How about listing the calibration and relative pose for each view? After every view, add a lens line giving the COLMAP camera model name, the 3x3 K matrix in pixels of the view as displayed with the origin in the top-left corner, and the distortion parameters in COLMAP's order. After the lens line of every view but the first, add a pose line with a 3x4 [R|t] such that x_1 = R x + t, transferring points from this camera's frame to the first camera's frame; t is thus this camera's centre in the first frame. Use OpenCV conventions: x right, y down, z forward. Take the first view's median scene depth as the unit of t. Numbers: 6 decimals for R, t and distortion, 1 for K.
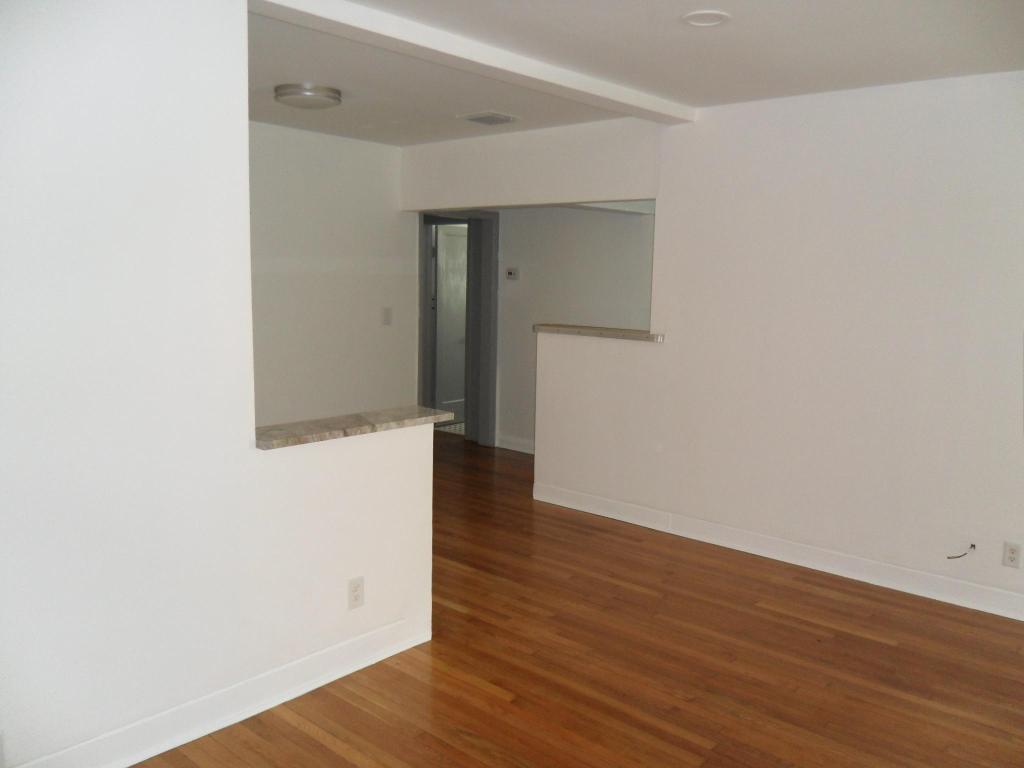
lens RADIAL K [[846.4, 0, 512.5], [0, 846.4, 385.1], [0, 0, 1]] dist [0.045828, -0.080898]
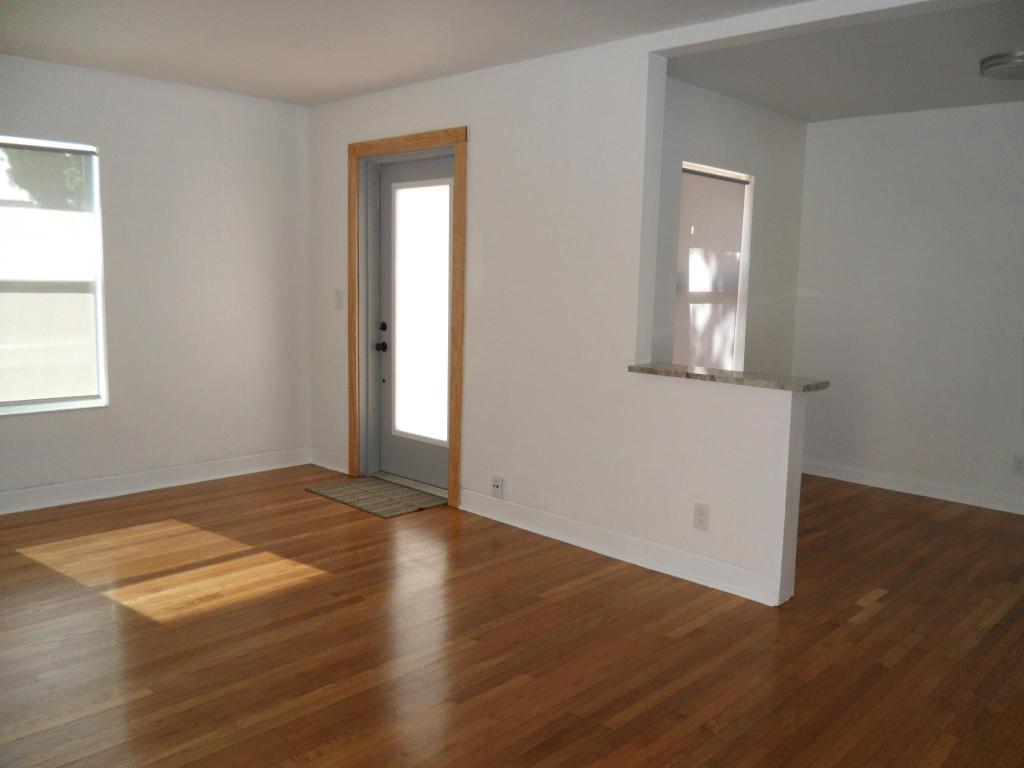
lens RADIAL K [[846.4, 0, 513.8], [0, 846.4, 382.6], [0, 0, 1]] dist [0.045828, -0.080898]
pose [[-0.037962, 0.102813, -0.993976, 0.952284], [-0.170426, 0.979454, 0.107820, -0.013953], [0.984639, 0.173493, -0.019660, 0.738299]]
